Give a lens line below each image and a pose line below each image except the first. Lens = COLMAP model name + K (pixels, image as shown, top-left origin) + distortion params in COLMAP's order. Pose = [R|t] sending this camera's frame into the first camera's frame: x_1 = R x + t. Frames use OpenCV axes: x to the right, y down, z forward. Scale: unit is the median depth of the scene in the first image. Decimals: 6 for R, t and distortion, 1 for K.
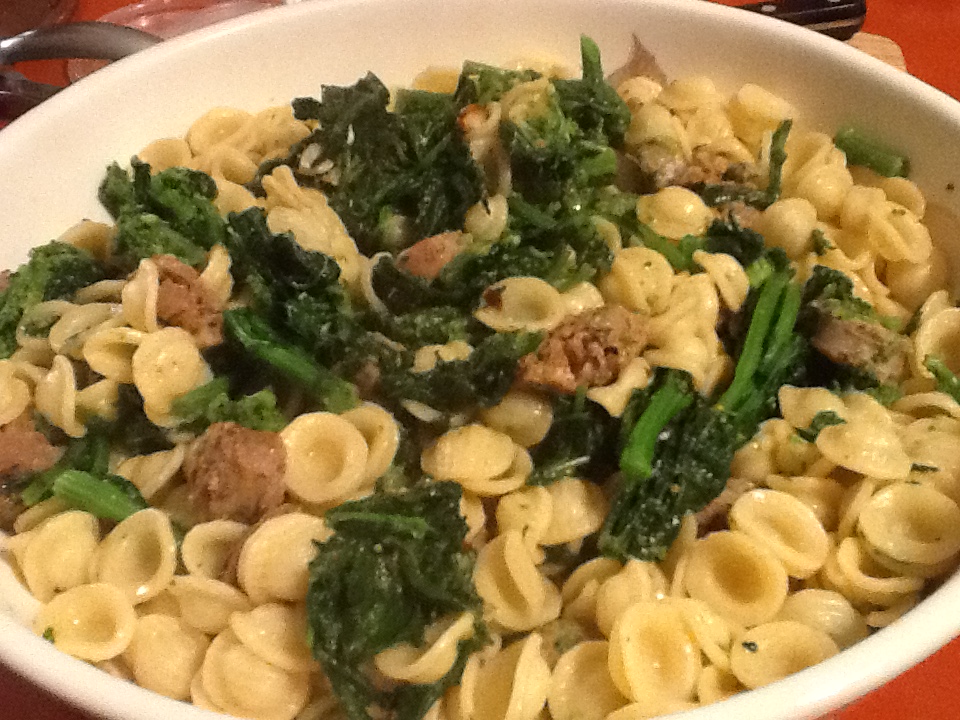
lens RADIAL K [[1210.0, 0, 480.0], [0, 1210.0, 360.0], [0, 0, 1]] dist [-0.008854, 0.001756]
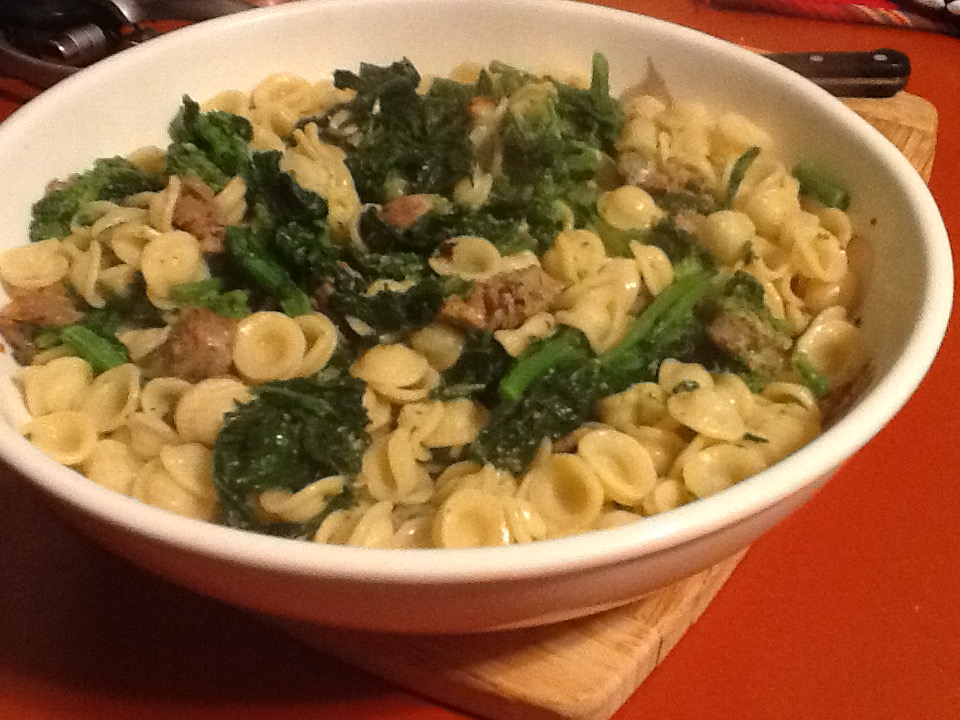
lens RADIAL K [[1244.6, 0, 480.0], [0, 1244.6, 360.0], [0, 0, 1]] dist [-0.008858, 0.011334]
pose [[0.977345, 0.163098, -0.134896, 0.230328], [-0.166903, 0.985821, -0.017326, 0.072407], [0.130157, 0.039448, 0.990708, -0.210984]]
